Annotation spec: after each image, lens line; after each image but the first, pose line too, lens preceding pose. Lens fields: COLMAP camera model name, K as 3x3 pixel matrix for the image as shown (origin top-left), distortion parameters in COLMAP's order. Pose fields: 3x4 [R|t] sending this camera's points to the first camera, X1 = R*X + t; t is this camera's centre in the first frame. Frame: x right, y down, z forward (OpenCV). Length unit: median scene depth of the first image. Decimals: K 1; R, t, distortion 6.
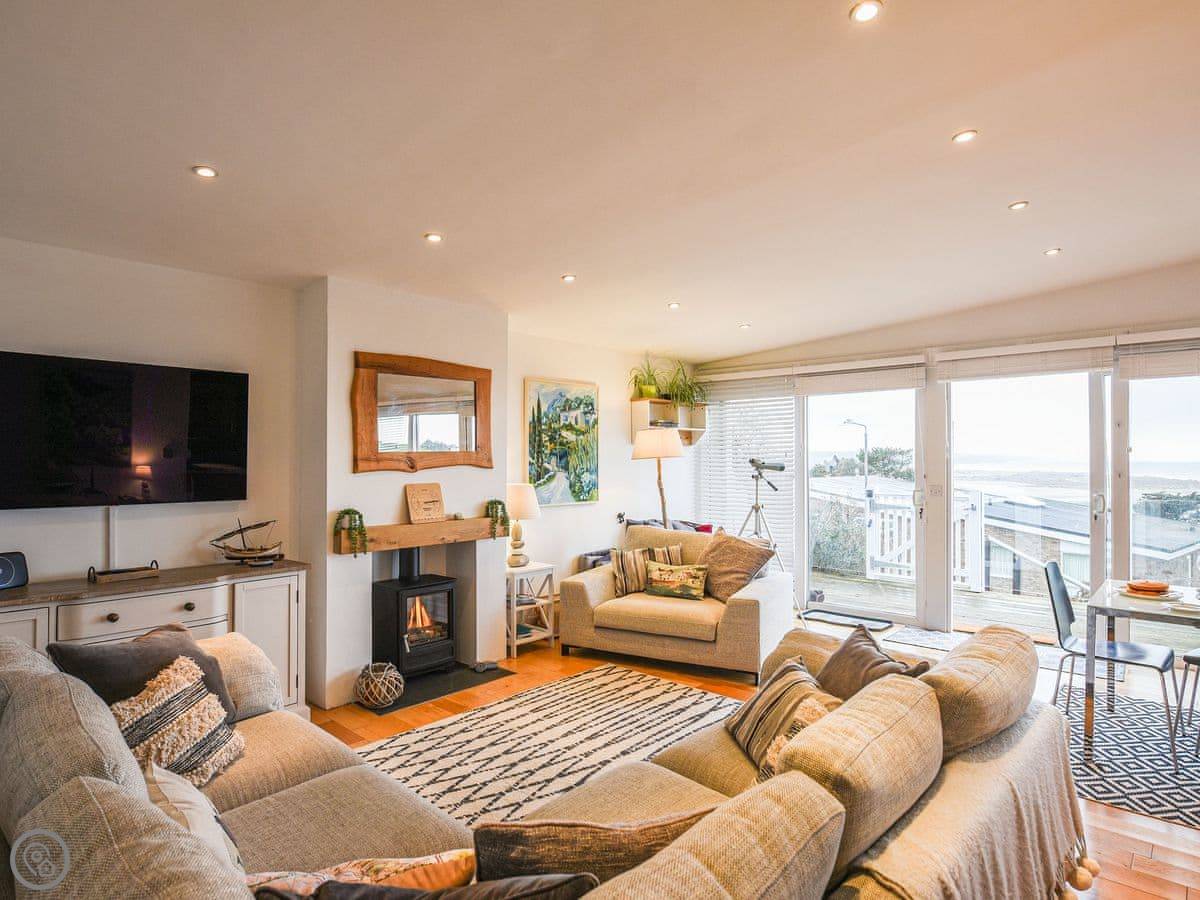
lens RADIAL K [[685.6, 0, 584.1], [0, 685.6, 449.3], [0, 0, 1]] dist [-0.004303, -0.000832]
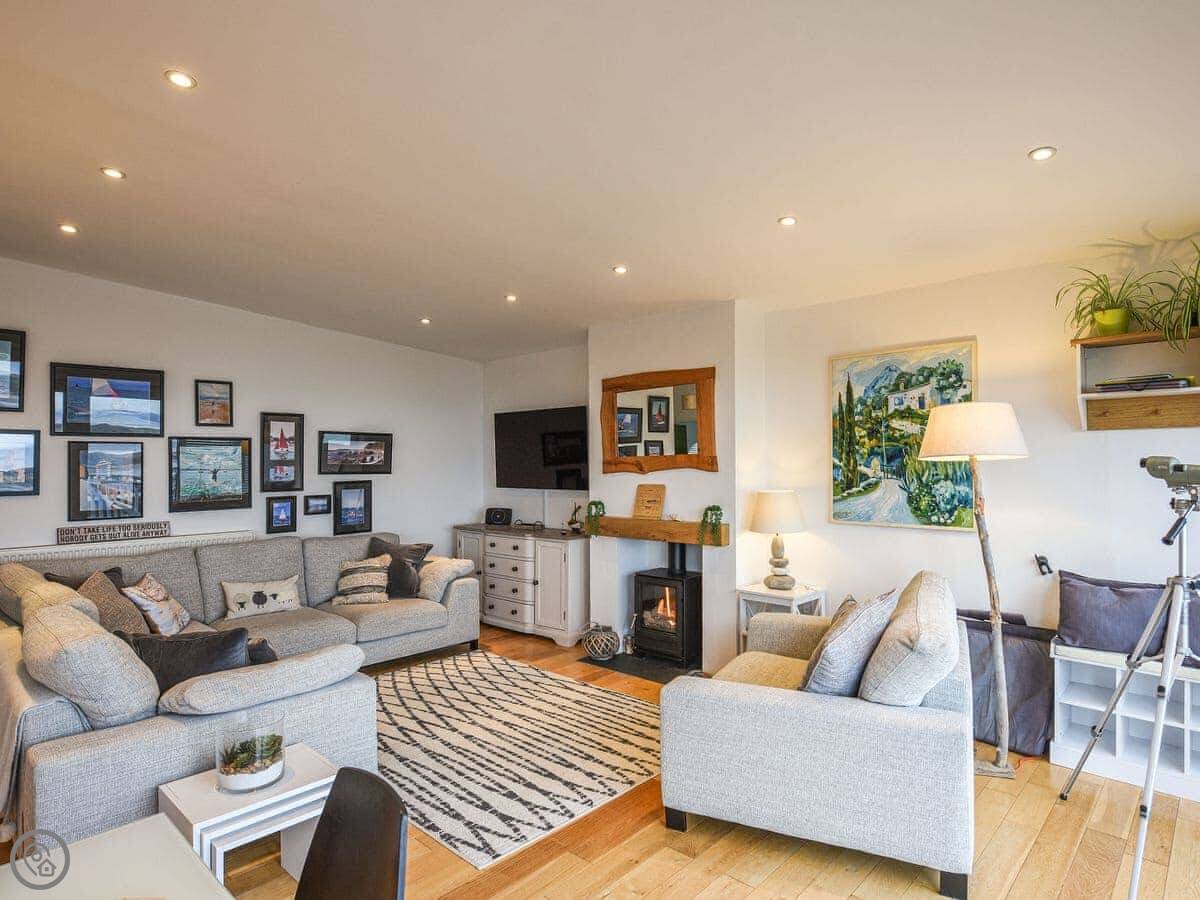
lens RADIAL K [[659.1, 0, 631.6], [0, 659.1, 457.7], [0, 0, 1]] dist [-0.003717, -0.000015]
pose [[0.017392, -0.016489, -0.999713, 0.651366], [0.016190, 0.999738, -0.016208, 0.018352], [0.999718, -0.015903, 0.017655, 0.740896]]
